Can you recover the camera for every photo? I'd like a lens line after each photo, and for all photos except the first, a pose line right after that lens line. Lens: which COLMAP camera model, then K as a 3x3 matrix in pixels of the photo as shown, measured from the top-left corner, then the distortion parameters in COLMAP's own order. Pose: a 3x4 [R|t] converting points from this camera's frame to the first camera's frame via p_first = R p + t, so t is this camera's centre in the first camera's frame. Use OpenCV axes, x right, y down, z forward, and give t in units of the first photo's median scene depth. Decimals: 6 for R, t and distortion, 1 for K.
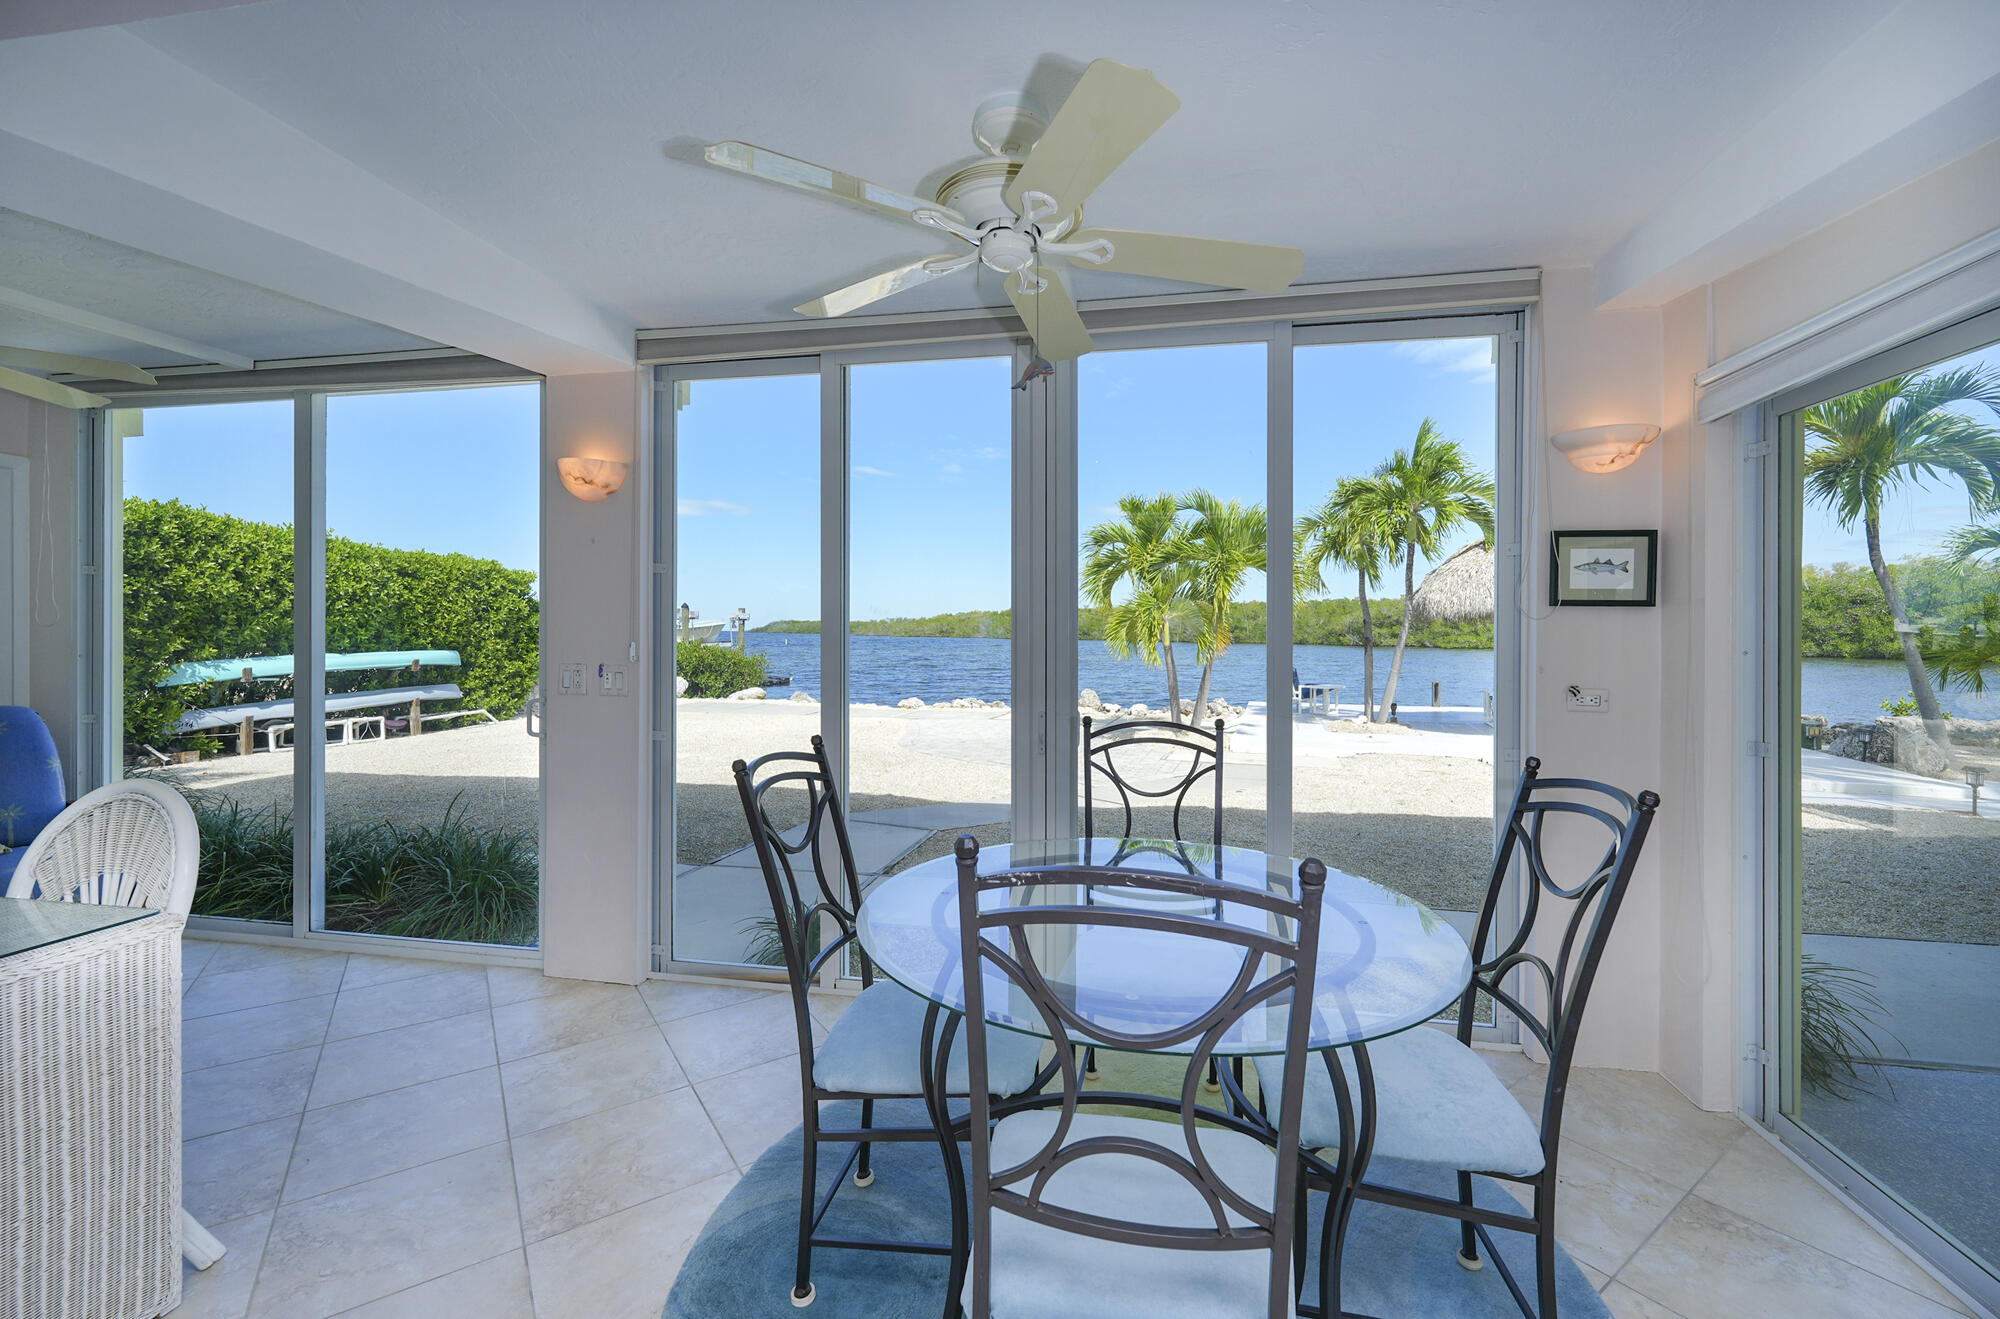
lens RADIAL K [[824.0, 0, 1000.5], [0, 824.0, 646.8], [0, 0, 1]] dist [-0.000175, -0.000002]
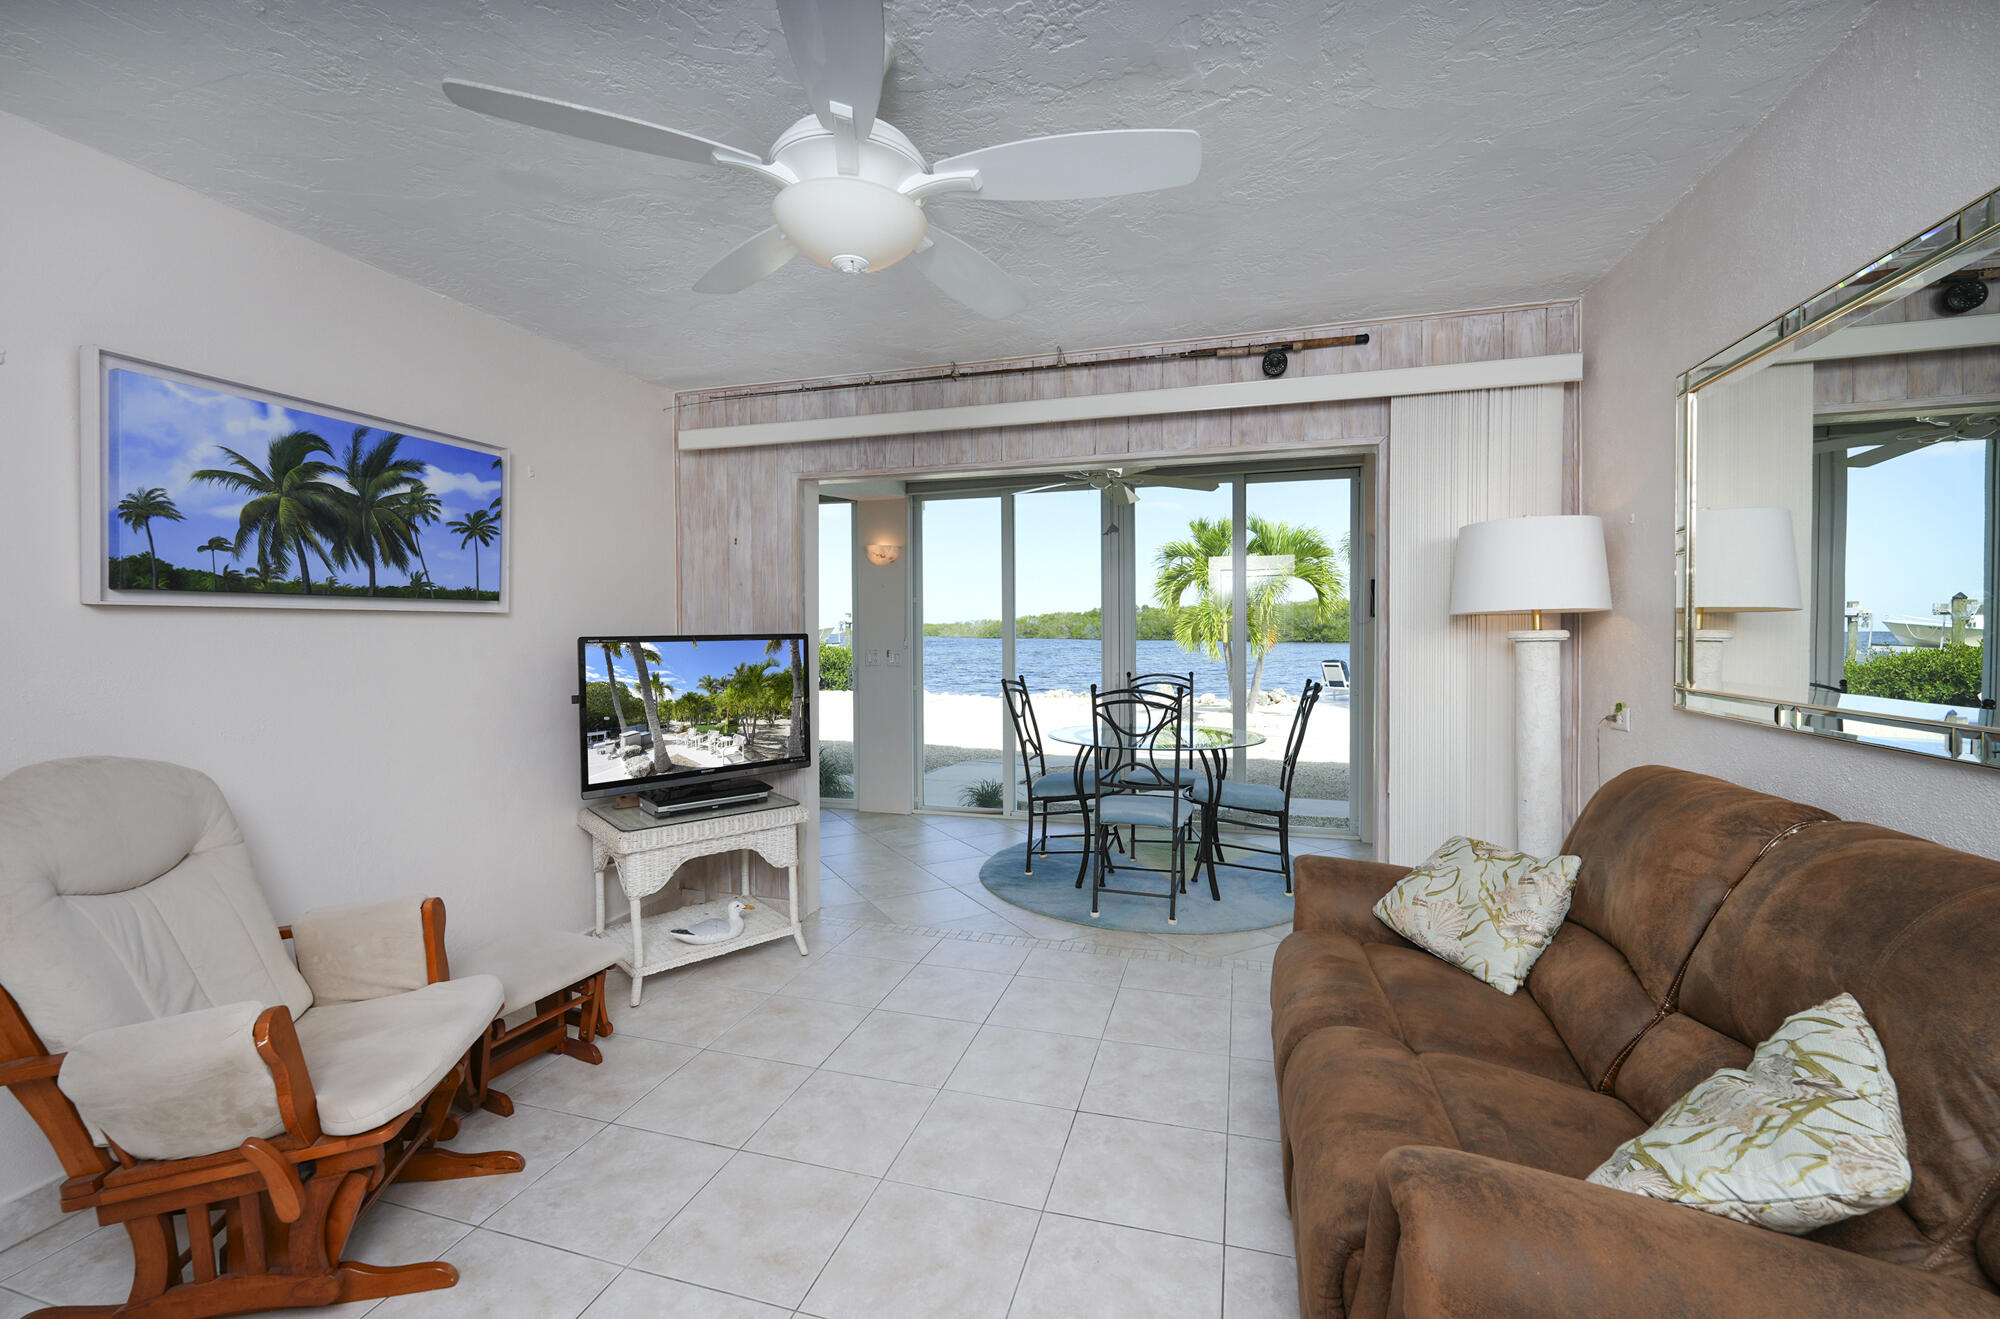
lens RADIAL K [[824.0, 0, 1001.3], [0, 824.0, 649.7], [0, 0, 1]] dist [-0.000175, -0.000002]
pose [[0.995063, -0.005998, -0.099068, -0.025159], [0.006183, 0.999980, 0.001552, 0.017939], [0.099057, -0.002157, 0.995079, -0.856738]]
